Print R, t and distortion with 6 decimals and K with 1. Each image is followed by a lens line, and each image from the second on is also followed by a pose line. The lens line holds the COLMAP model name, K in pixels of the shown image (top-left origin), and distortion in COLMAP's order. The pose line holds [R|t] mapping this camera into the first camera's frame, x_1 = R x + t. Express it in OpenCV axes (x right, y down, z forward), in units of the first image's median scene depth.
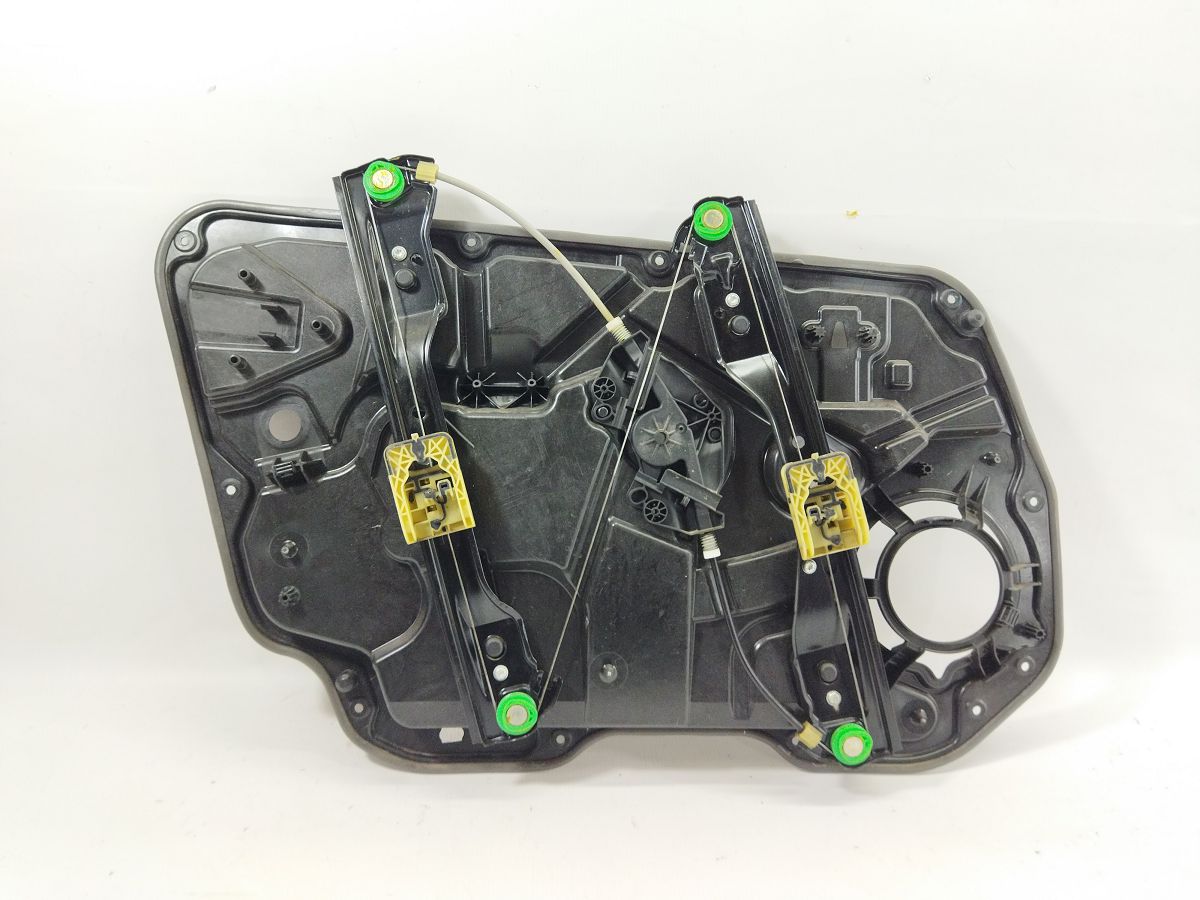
lens RADIAL K [[898.0, 0, 596.7], [0, 898.0, 457.7], [0, 0, 1]] dist [0.057452, -0.001047]
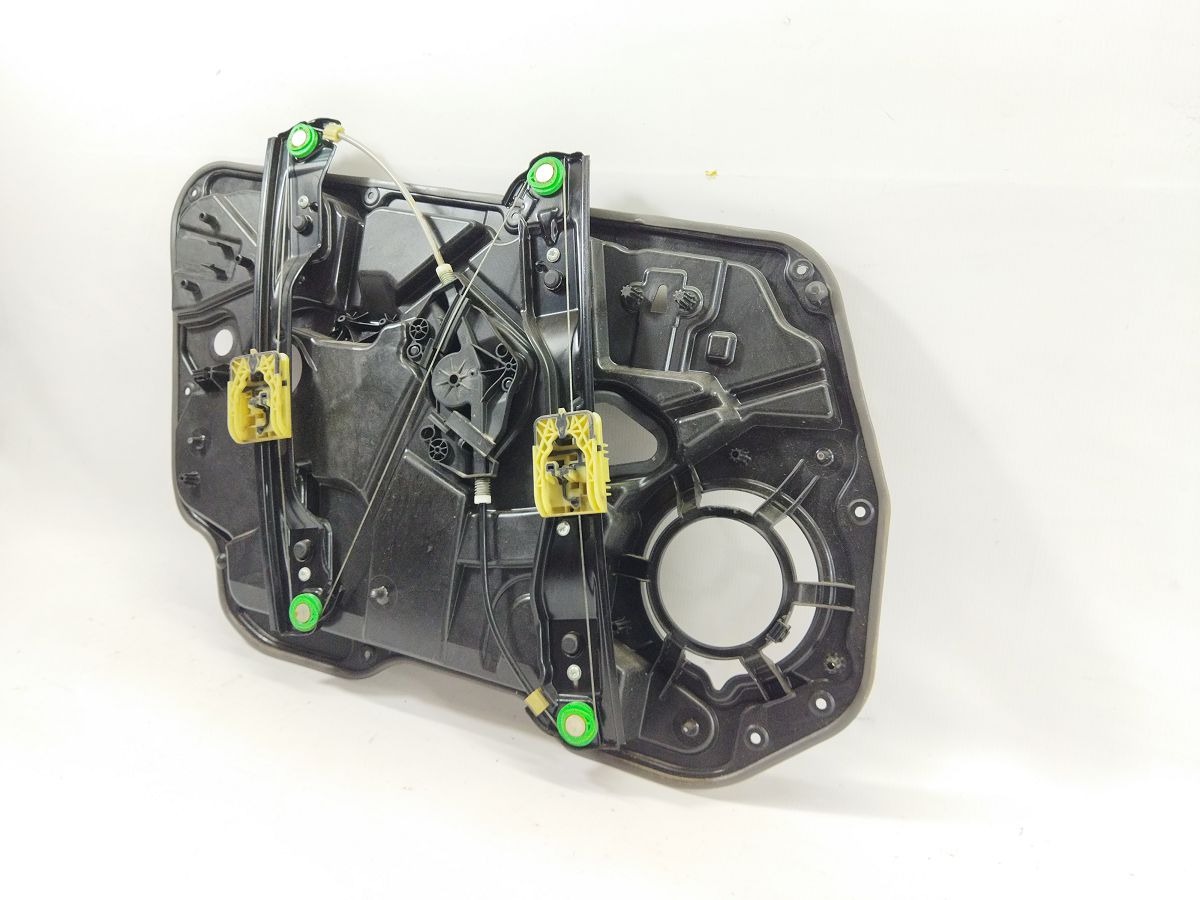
lens RADIAL K [[905.6, 0, 600.0], [0, 905.6, 450.0], [0, 0, 1]] dist [0.072327, -0.112463]
pose [[0.882556, 0.135781, -0.450176, 0.688696], [-0.153882, 0.988083, -0.003658, 0.034507], [0.444314, 0.072502, 0.892932, 0.143650]]
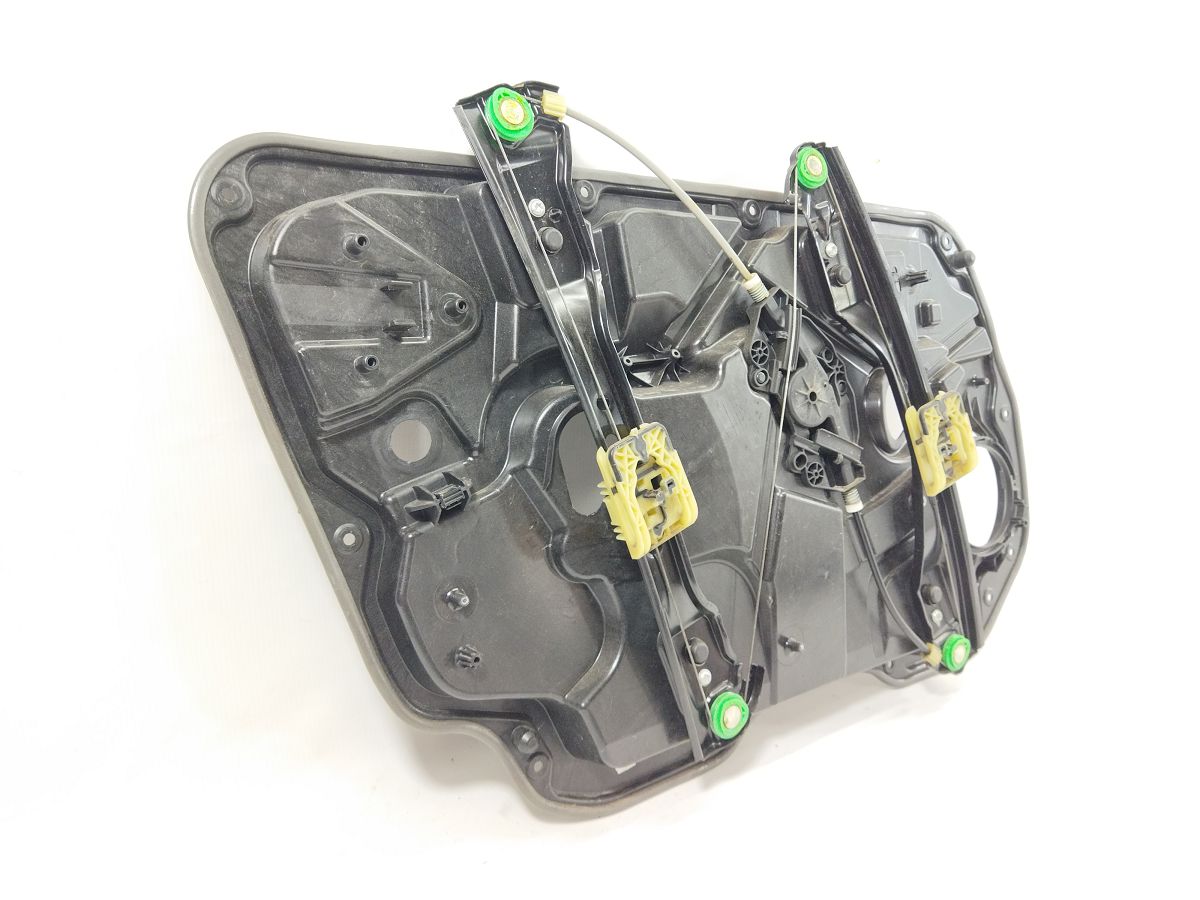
lens RADIAL K [[898.0, 0, 596.7], [0, 898.0, 457.7], [0, 0, 1]] dist [0.057452, -0.001047]
pose [[0.851922, -0.152748, 0.500896, -0.607338], [0.118296, 0.987923, 0.100068, -0.081008], [-0.510132, -0.025996, 0.859703, 0.278975]]
